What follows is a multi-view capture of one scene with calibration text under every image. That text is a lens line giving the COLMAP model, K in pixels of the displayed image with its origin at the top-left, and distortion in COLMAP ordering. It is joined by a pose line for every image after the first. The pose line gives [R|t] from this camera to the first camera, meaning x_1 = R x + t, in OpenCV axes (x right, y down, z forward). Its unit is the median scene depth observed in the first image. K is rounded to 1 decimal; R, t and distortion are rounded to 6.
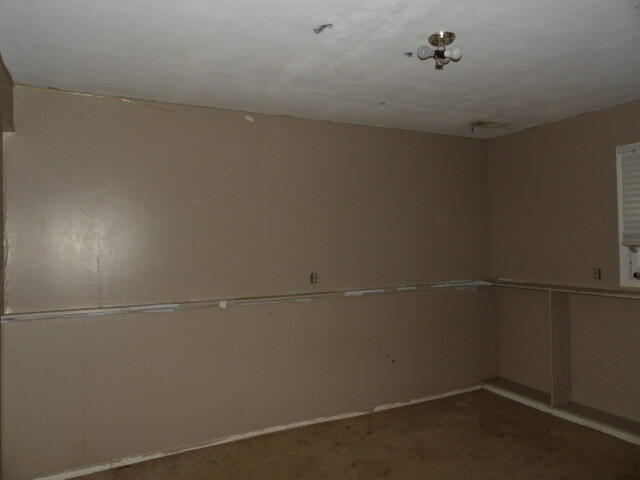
lens RADIAL K [[462.8, 0, 318.4], [0, 462.8, 241.2], [0, 0, 1]] dist [-0.033203, 0.047162]
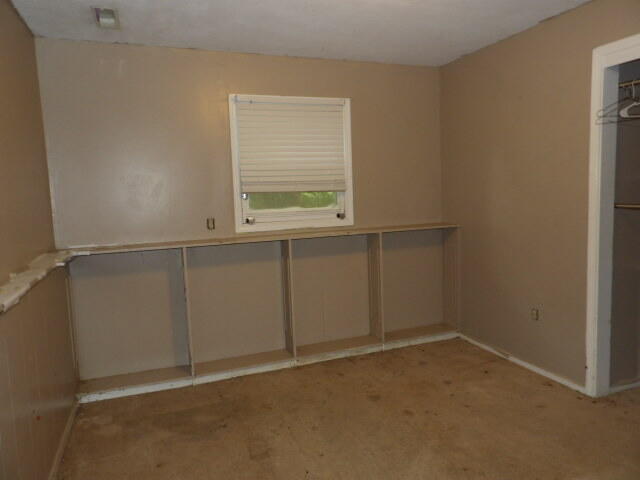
lens RADIAL K [[462.8, 0, 319.1], [0, 462.8, 237.6], [0, 0, 1]] dist [-0.033203, 0.047162]
pose [[0.098900, -0.095584, 0.990496, -0.335622], [0.028277, 0.995244, 0.093219, 0.015814], [-0.994695, 0.018789, 0.101133, 0.679643]]
